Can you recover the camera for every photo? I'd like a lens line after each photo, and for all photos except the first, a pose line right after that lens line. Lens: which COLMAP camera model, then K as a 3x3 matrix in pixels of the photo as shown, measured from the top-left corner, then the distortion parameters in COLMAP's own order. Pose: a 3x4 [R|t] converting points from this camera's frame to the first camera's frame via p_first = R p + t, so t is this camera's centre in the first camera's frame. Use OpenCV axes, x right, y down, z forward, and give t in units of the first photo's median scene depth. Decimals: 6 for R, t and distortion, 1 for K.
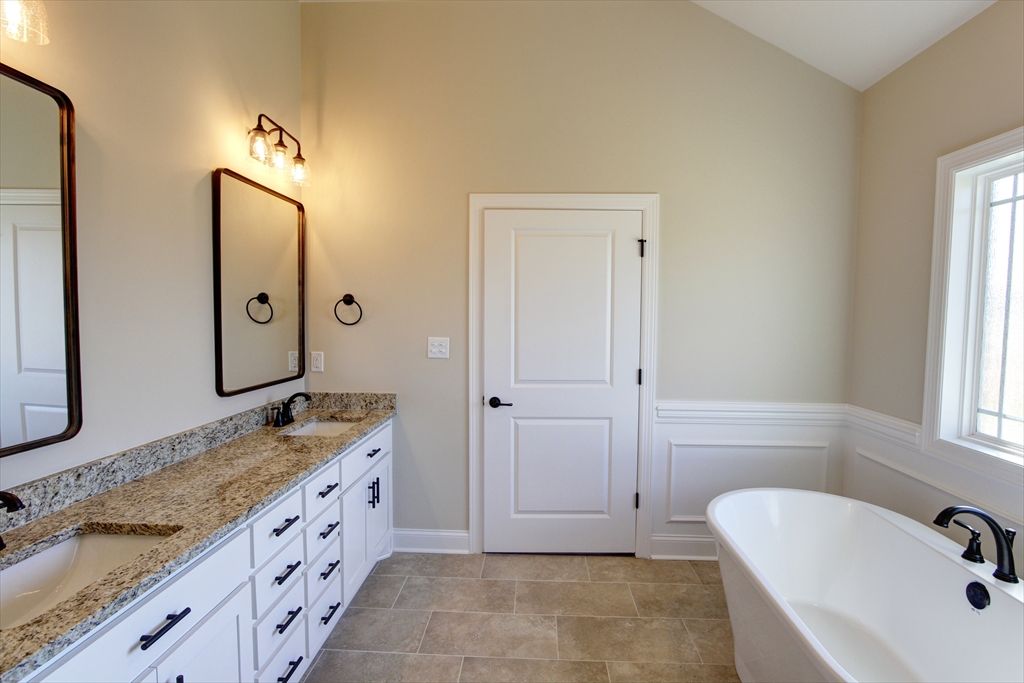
lens RADIAL K [[476.0, 0, 512.5], [0, 476.0, 327.8], [0, 0, 1]] dist [-0.009335, 0.000089]
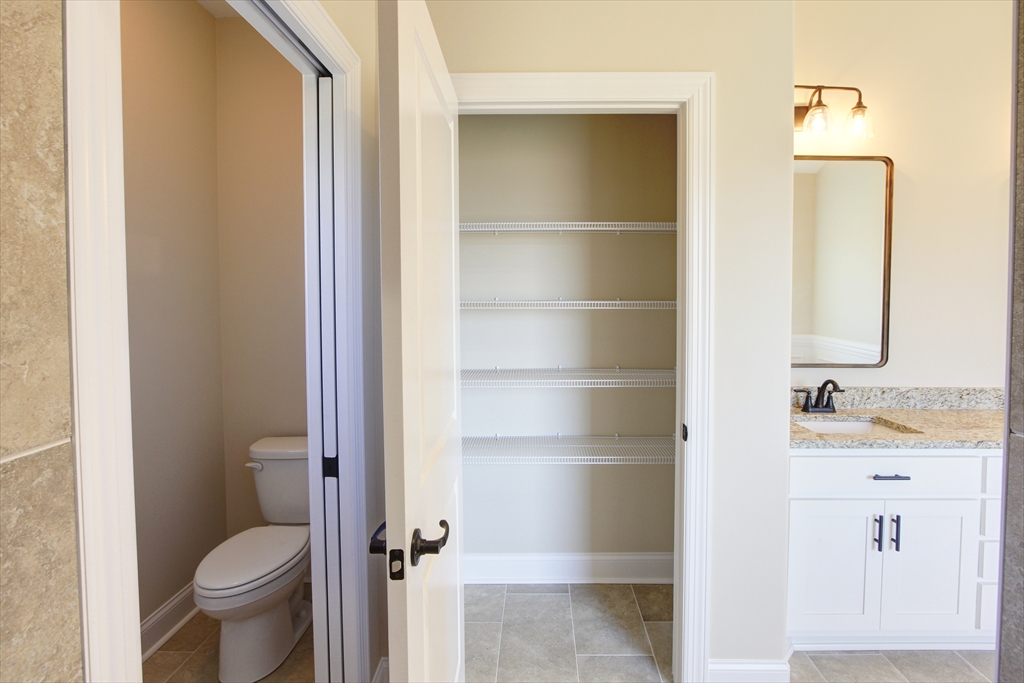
lens RADIAL K [[476.0, 0, 512.5], [0, 476.0, 327.8], [0, 0, 1]] dist [-0.009335, 0.000089]
pose [[-0.017372, 0.056968, -0.998225, 0.711959], [-0.037889, 0.997621, 0.057593, 0.051164], [0.999131, 0.038822, -0.015172, -0.250271]]
